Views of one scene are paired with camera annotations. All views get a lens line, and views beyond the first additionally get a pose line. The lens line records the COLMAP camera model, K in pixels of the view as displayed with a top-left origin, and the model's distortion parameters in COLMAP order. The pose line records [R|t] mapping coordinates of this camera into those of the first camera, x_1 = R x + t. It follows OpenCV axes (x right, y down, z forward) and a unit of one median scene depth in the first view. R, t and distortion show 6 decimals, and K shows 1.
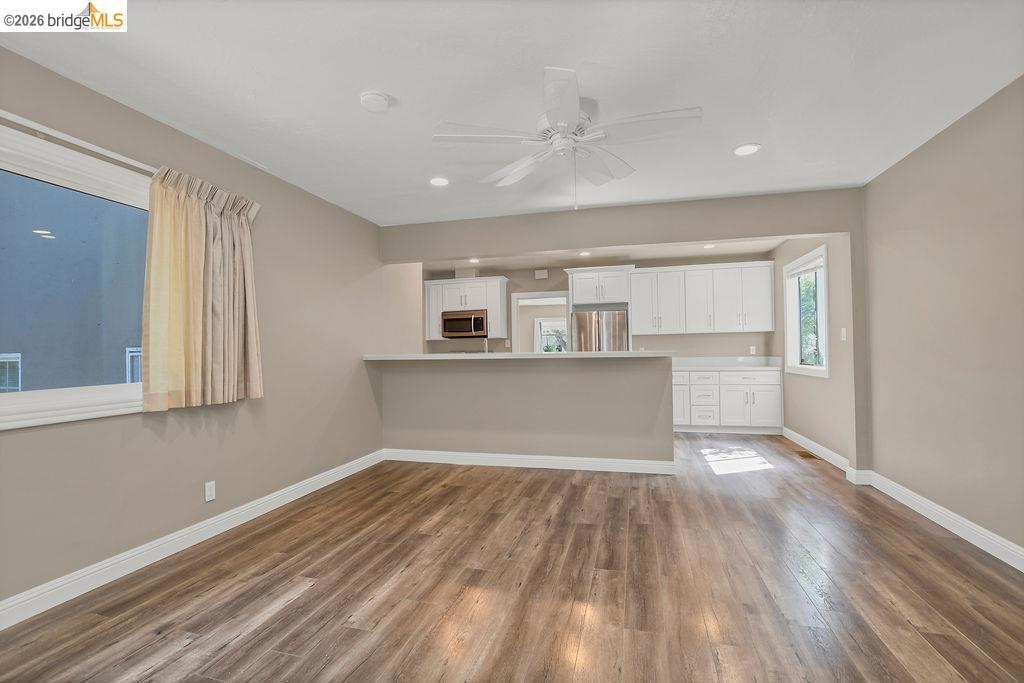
lens RADIAL K [[451.8, 0, 502.8], [0, 451.8, 344.7], [0, 0, 1]] dist [-0.002226, 0.000036]
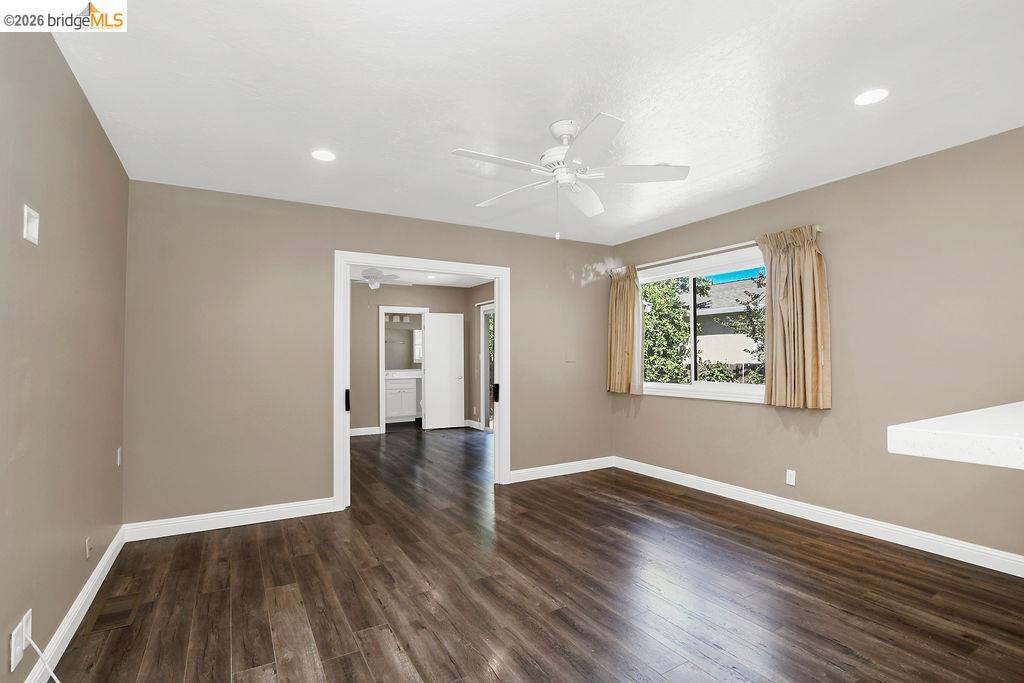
lens RADIAL K [[488.9, 0, 494.7], [0, 488.9, 343.0], [0, 0, 1]] dist [-0.000247, 0.000219]
pose [[-0.709371, -0.008063, -0.704789, 0.977258], [0.023472, 0.999110, -0.035054, -0.018288], [0.704444, -0.041409, -0.708551, 1.556904]]
